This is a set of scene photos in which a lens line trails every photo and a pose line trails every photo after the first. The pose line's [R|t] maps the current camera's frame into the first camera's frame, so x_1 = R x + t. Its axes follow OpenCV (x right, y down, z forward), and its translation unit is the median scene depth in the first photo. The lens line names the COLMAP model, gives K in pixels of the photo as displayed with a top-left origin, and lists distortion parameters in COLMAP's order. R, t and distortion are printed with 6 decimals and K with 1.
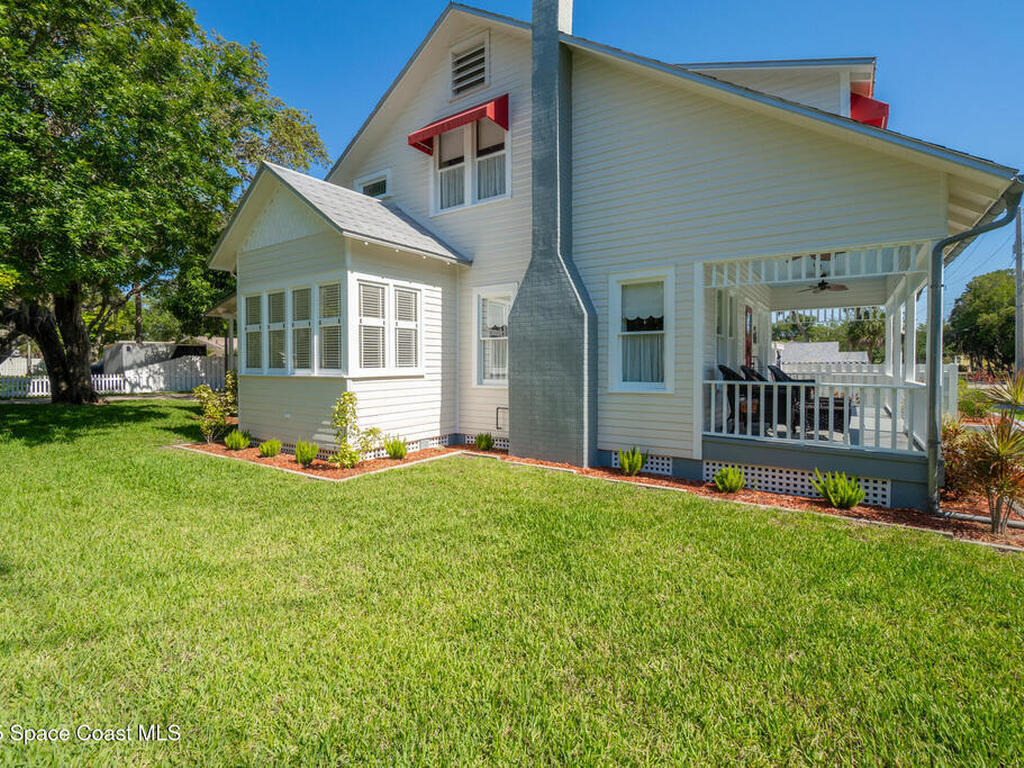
lens RADIAL K [[492.0, 0, 499.3], [0, 492.0, 376.2], [0, 0, 1]] dist [-0.014195, -0.000187]
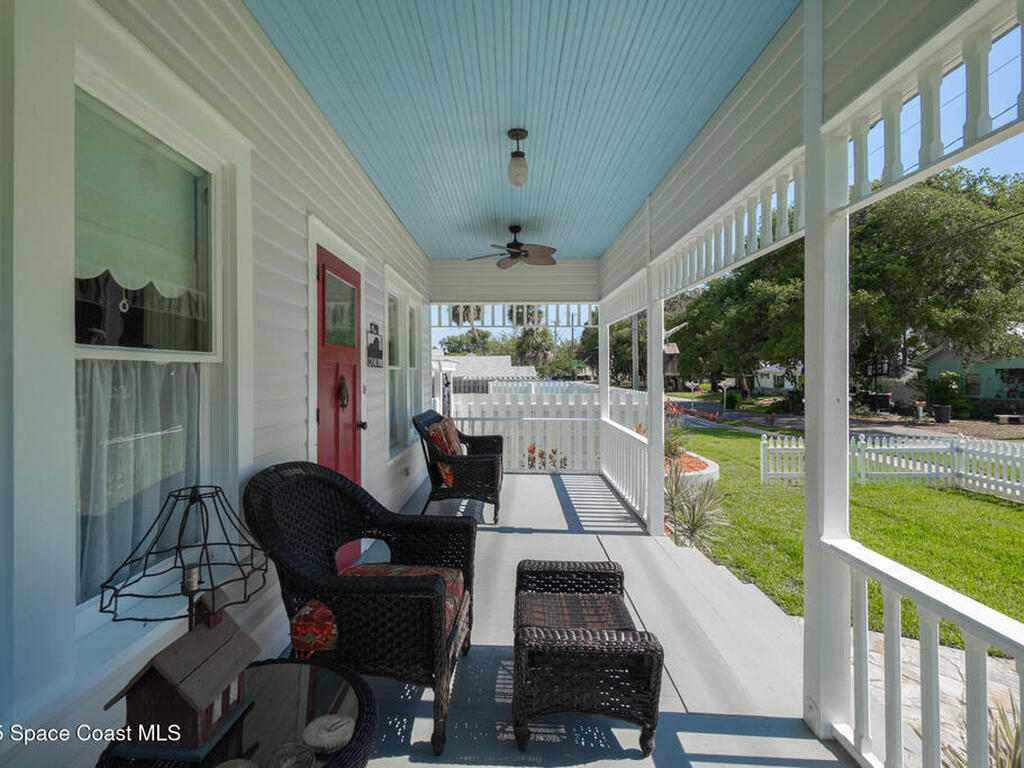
lens RADIAL K [[492.0, 0, 499.3], [0, 492.0, 376.2], [0, 0, 1]] dist [-0.014195, -0.000187]
pose [[0.829127, -0.001786, 0.559058, 0.087481], [0.011125, 0.999850, -0.013304, -0.012473], [-0.558950, 0.017251, 0.829022, 0.140831]]
